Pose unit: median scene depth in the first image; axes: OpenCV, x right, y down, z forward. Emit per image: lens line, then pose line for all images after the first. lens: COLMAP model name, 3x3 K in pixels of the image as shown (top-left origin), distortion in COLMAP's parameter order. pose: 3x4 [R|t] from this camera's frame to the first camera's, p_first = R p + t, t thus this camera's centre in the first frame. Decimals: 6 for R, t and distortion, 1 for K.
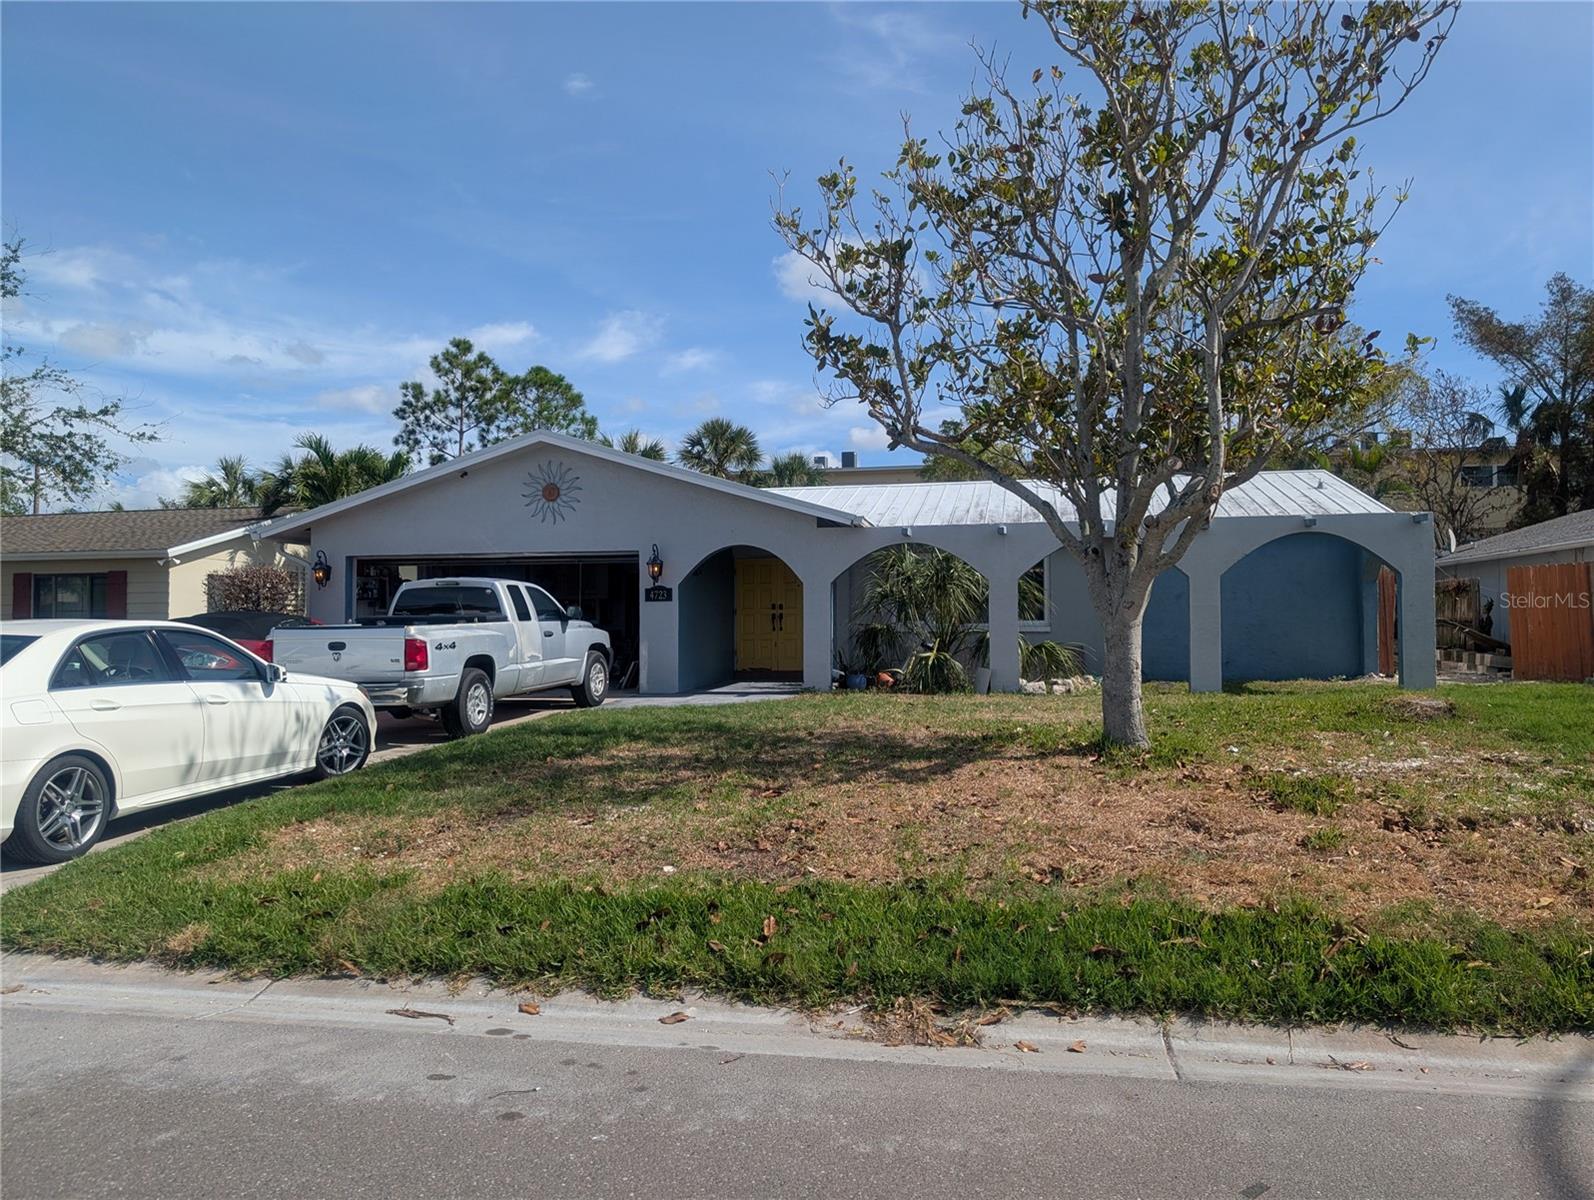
lens RADIAL K [[1113.6, 0, 797.0], [0, 1113.6, 600.0], [0, 0, 1]] dist [0.000271, -0.003963]
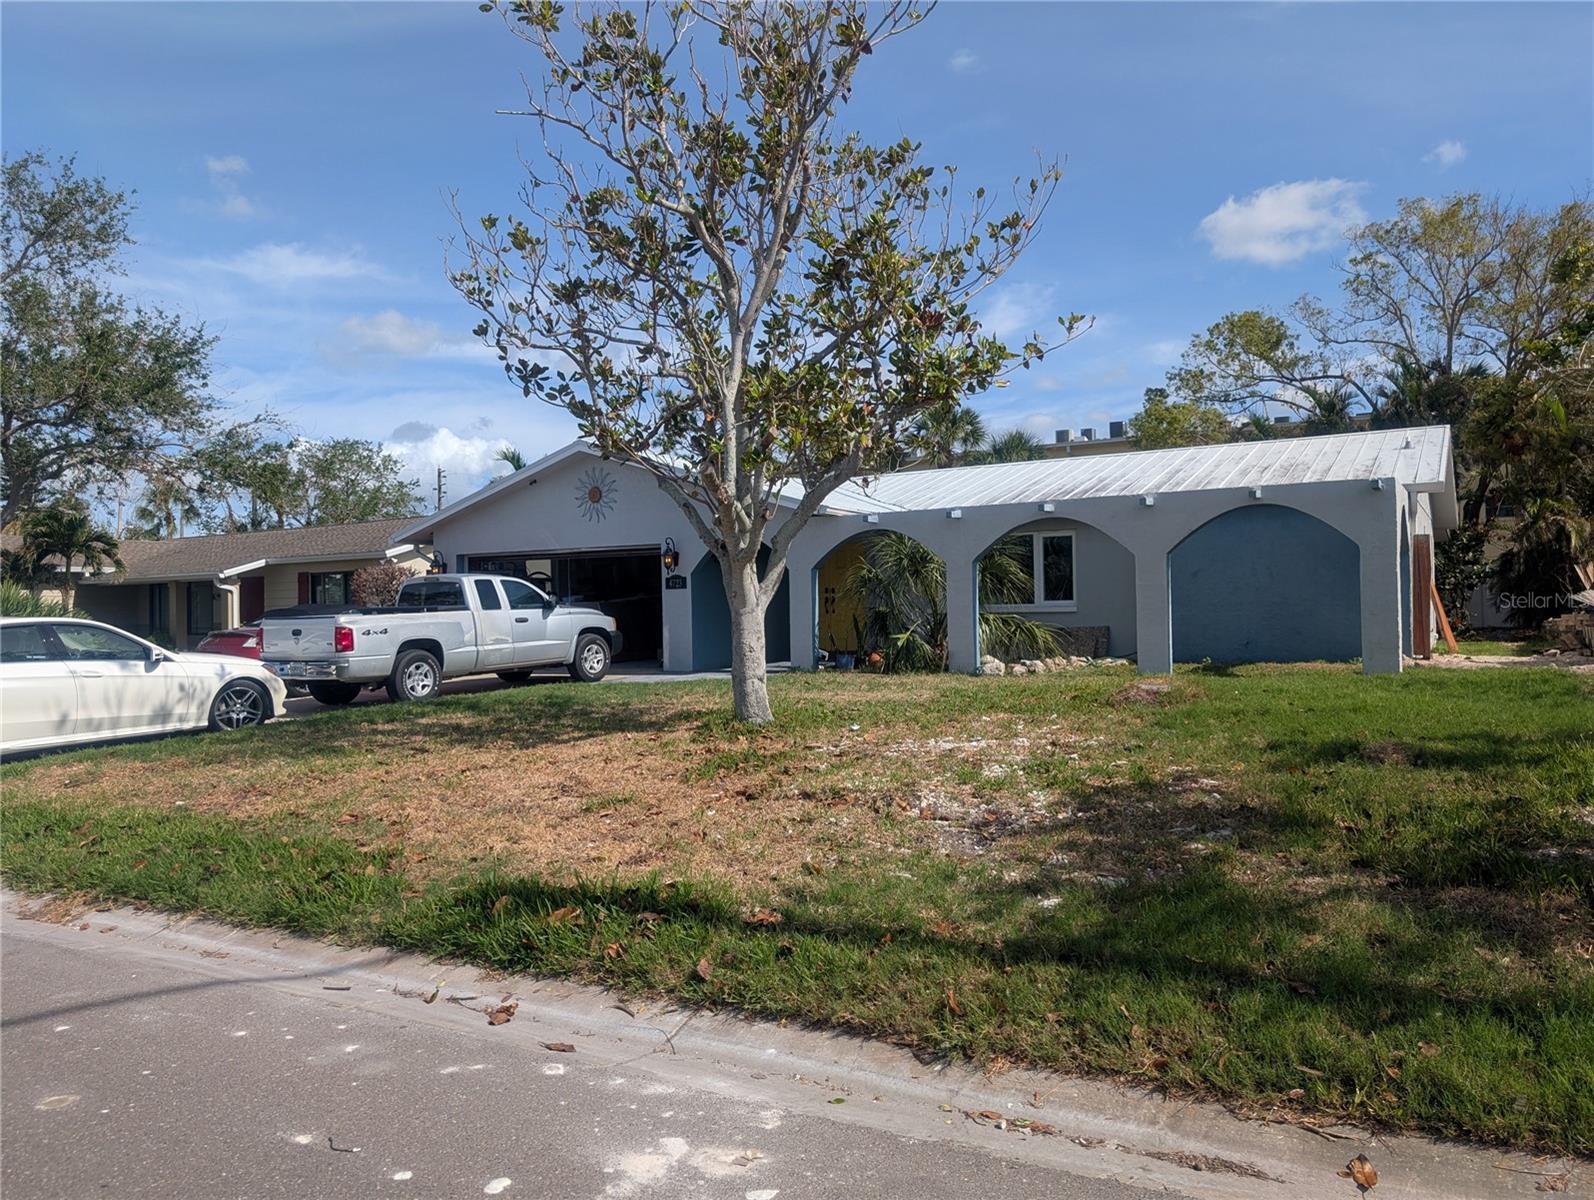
lens RADIAL K [[1113.6, 0, 797.0], [0, 1113.6, 600.0], [0, 0, 1]] dist [0.000271, -0.003963]
pose [[0.941564, -0.013422, -0.336566, 0.444097], [0.020355, 0.999647, 0.017077, -0.005009], [0.336218, -0.022930, 0.941505, -0.004976]]
